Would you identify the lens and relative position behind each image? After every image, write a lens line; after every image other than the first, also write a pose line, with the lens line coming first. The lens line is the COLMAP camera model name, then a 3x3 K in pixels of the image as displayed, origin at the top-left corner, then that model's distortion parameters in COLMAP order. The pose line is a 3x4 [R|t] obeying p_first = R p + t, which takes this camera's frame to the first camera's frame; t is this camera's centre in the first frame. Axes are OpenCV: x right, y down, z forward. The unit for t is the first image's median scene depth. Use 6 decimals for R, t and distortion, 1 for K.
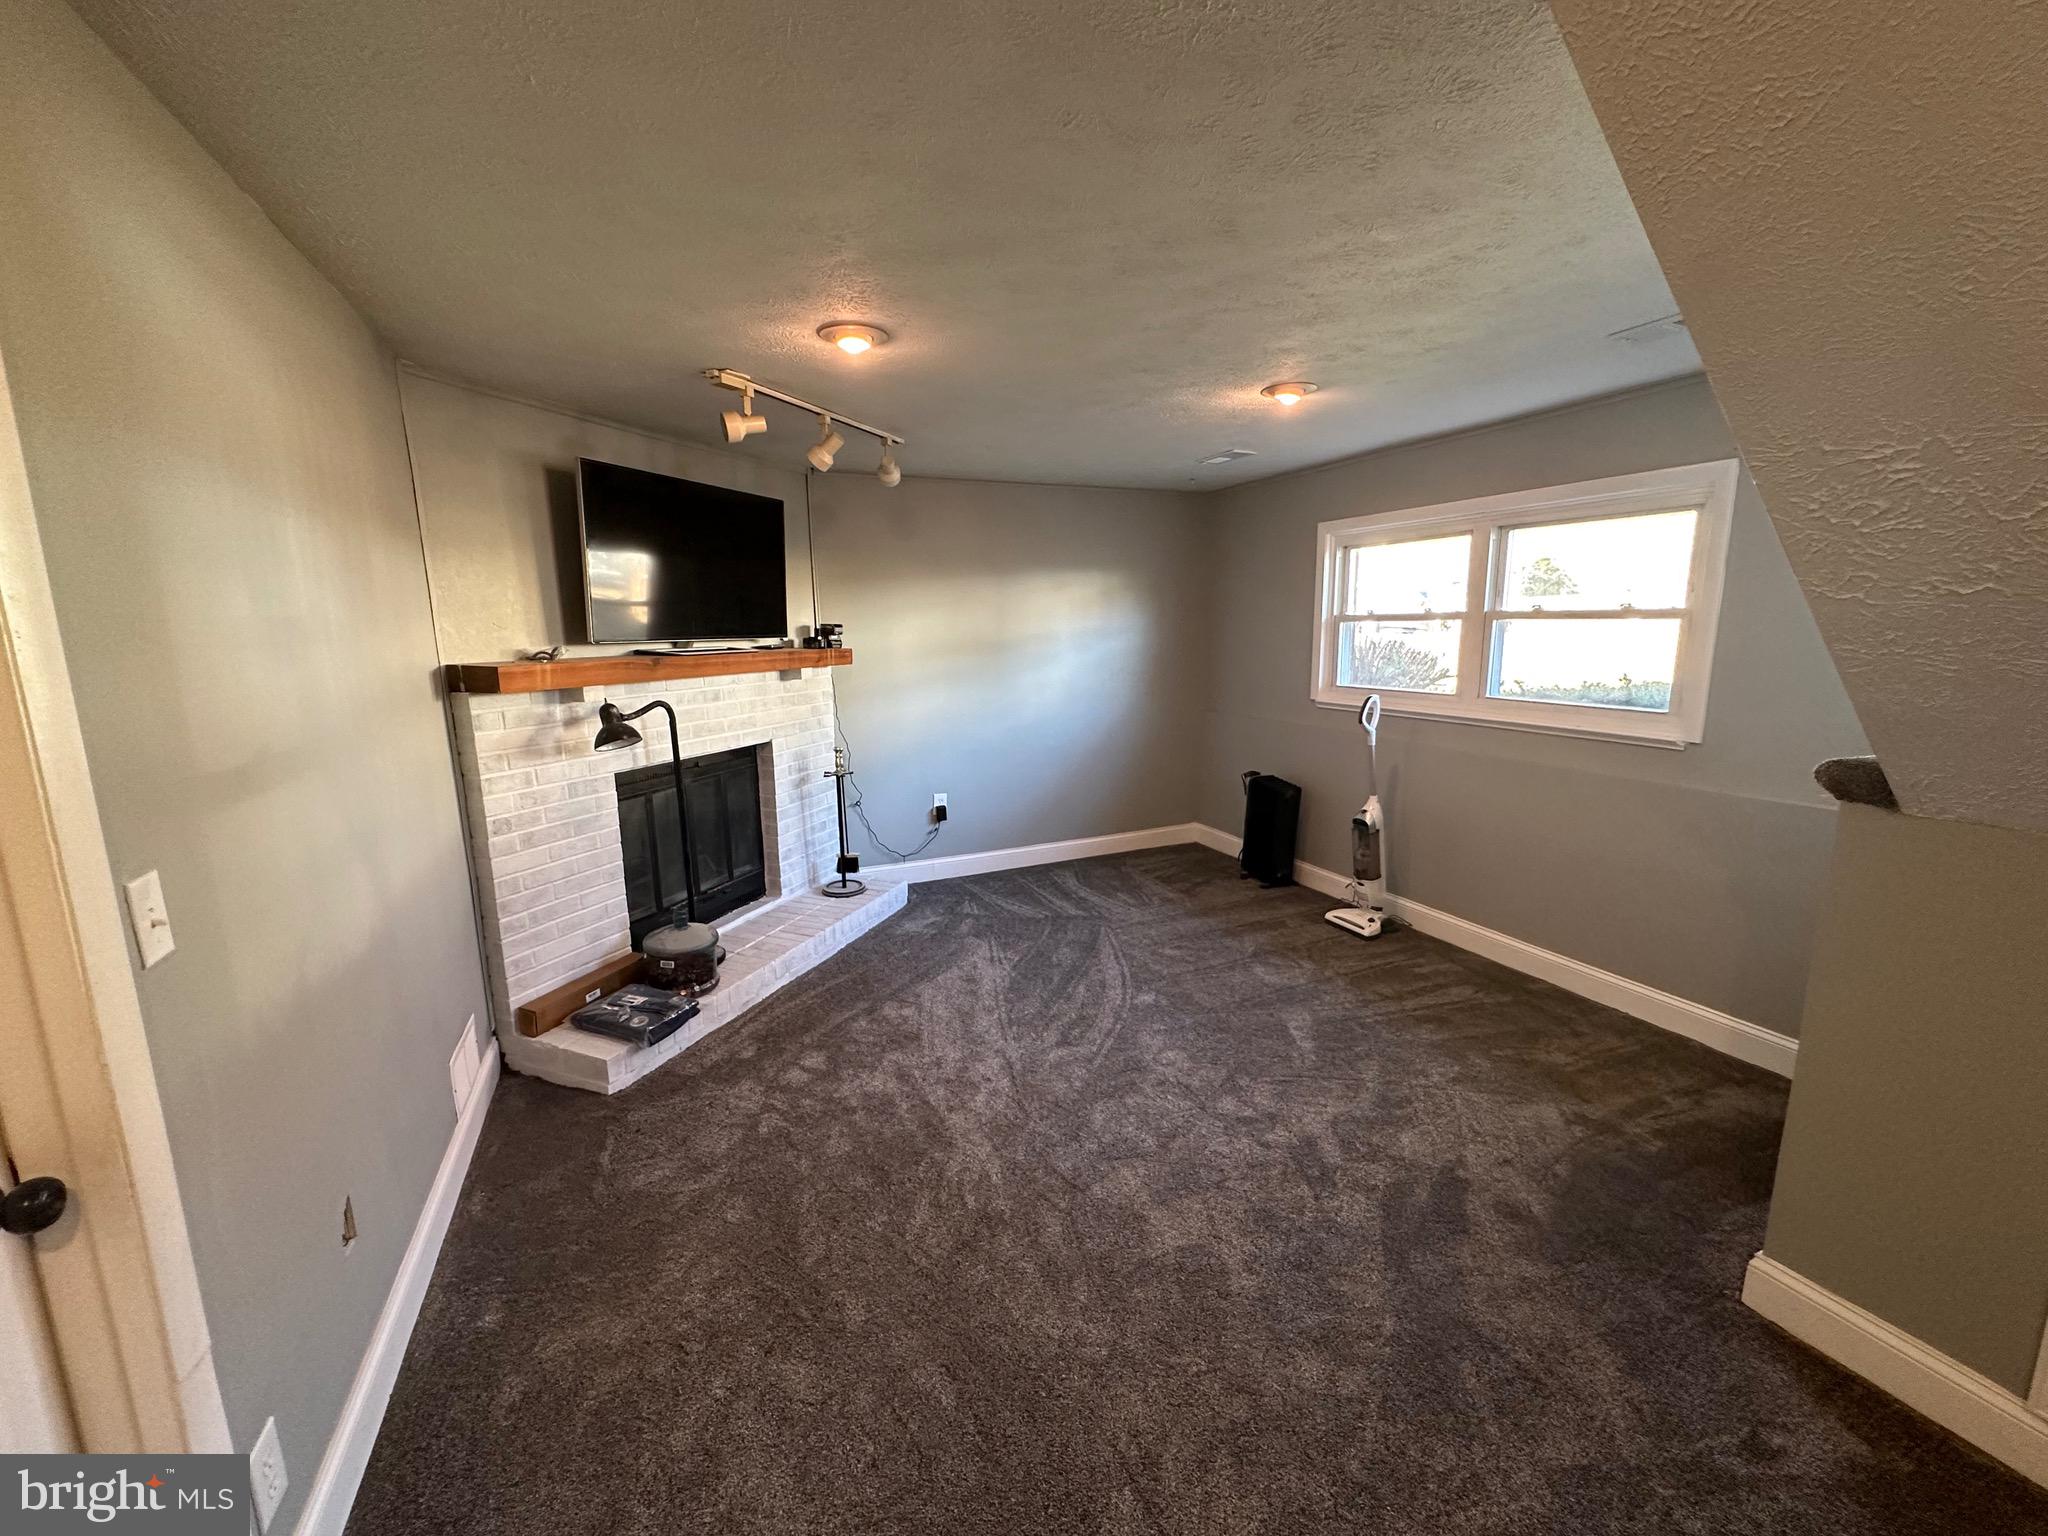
lens RADIAL K [[816.3, 0, 1024.0], [0, 816.3, 768.0], [0, 0, 1]] dist [-0.002535, 0.000331]
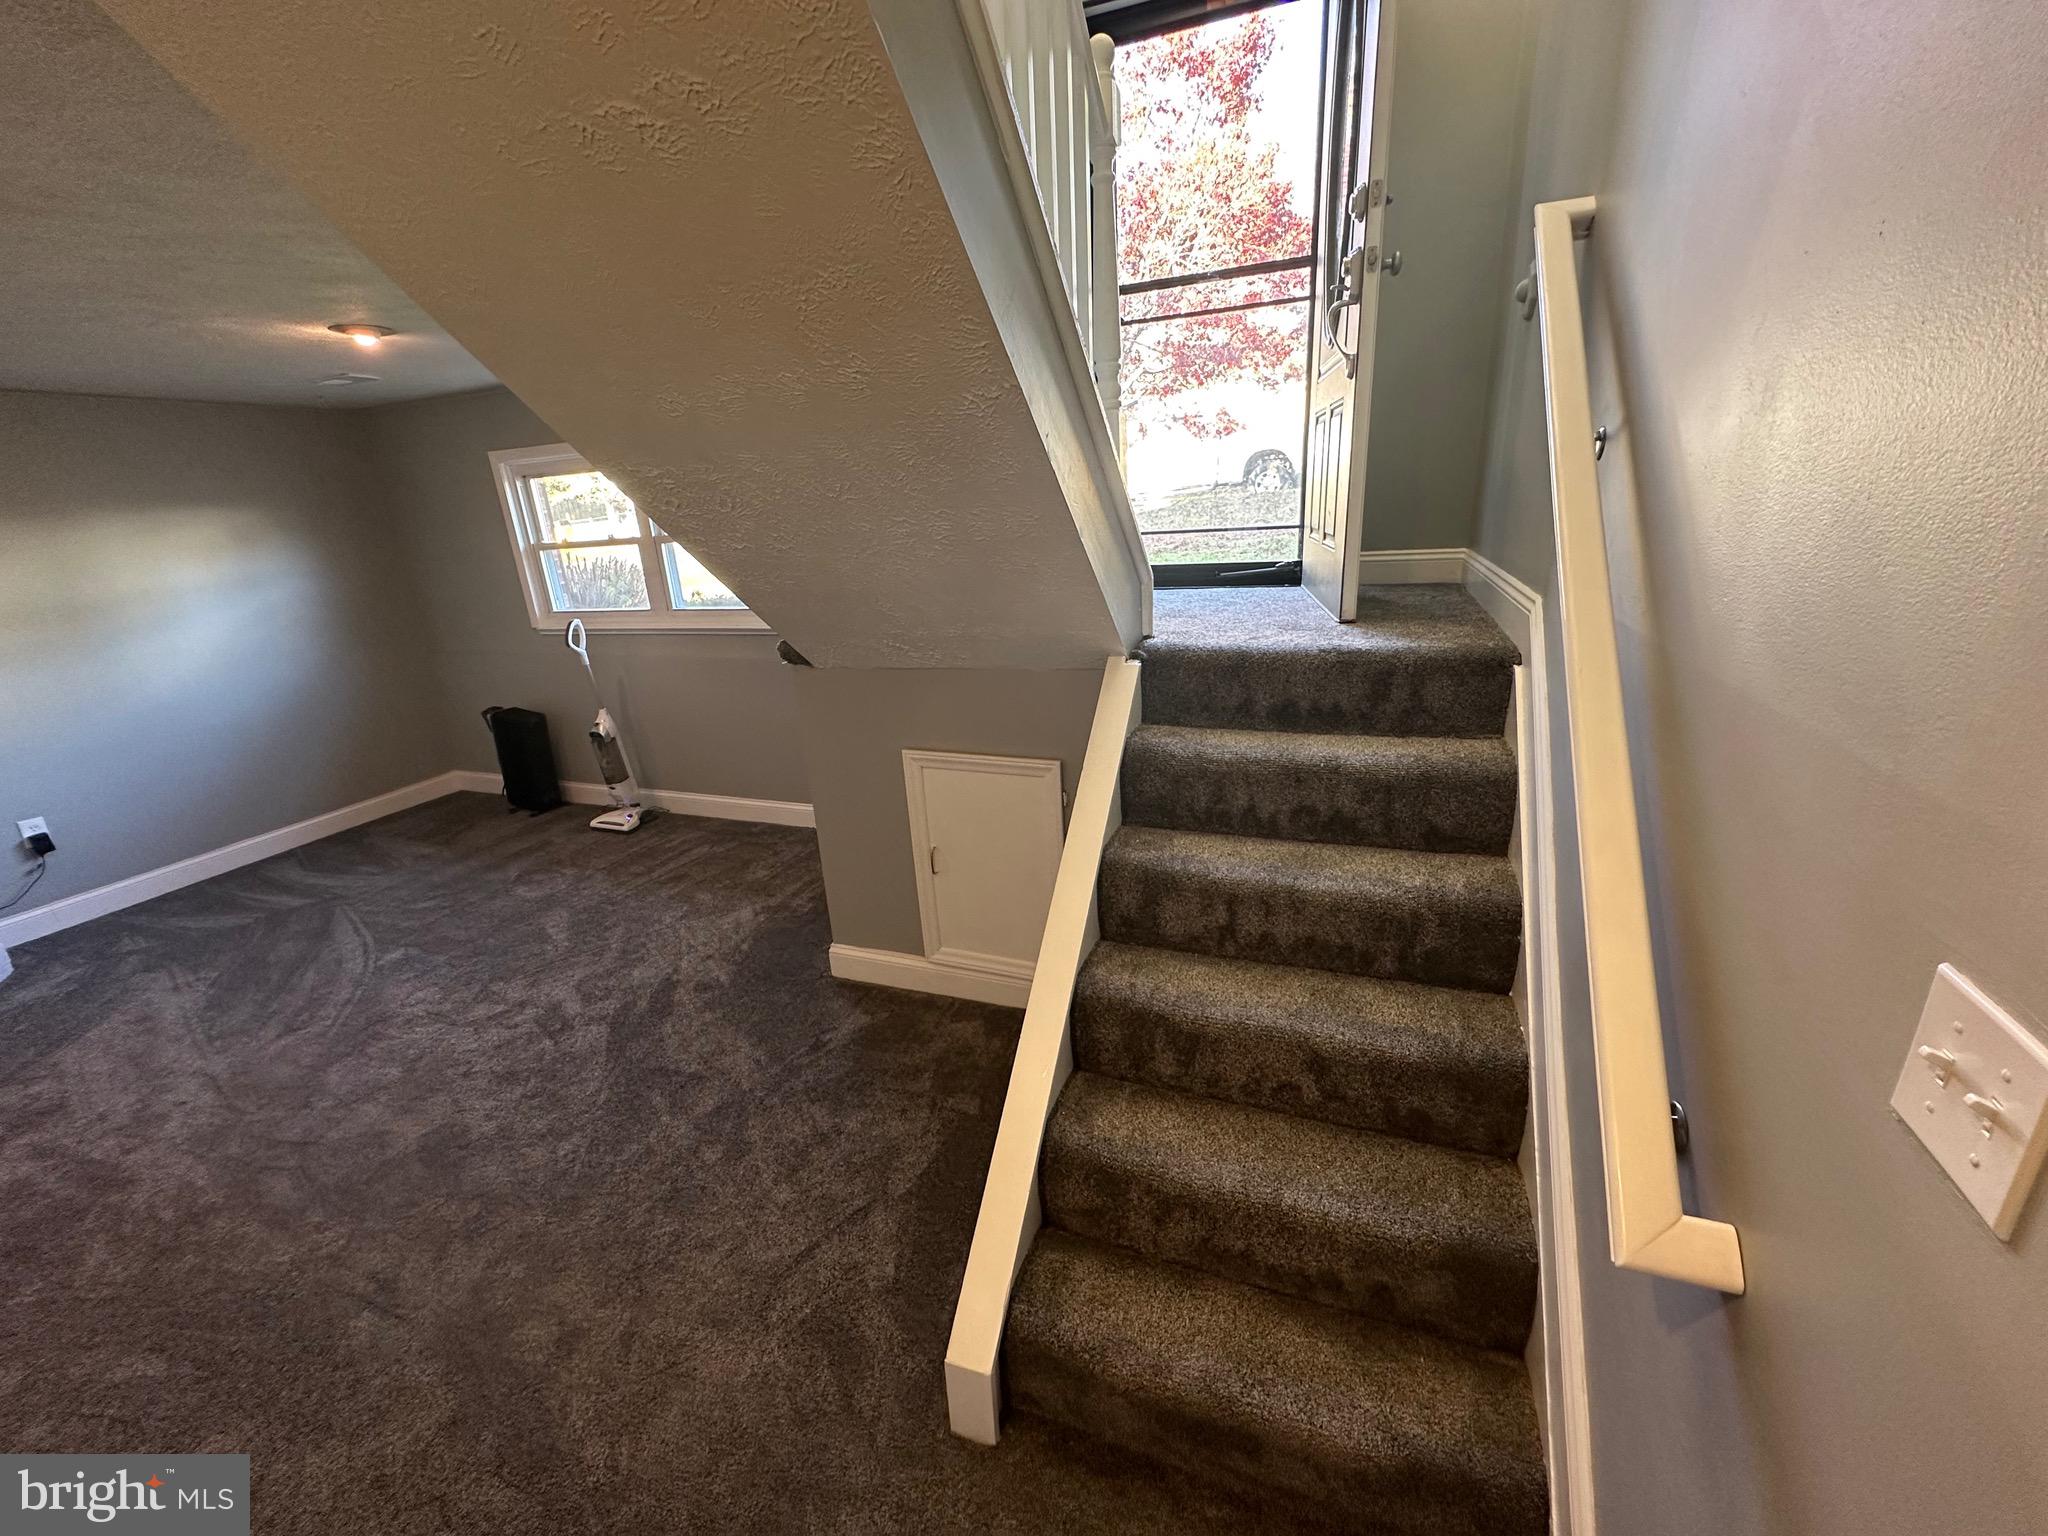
lens RADIAL K [[816.3, 0, 1024.0], [0, 816.3, 768.0], [0, 0, 1]] dist [-0.002535, 0.000331]
pose [[0.712170, -0.249240, 0.656272, 0.101192], [0.172990, 0.968331, 0.180029, 0.012786], [-0.680359, -0.014683, 0.732732, -0.252882]]
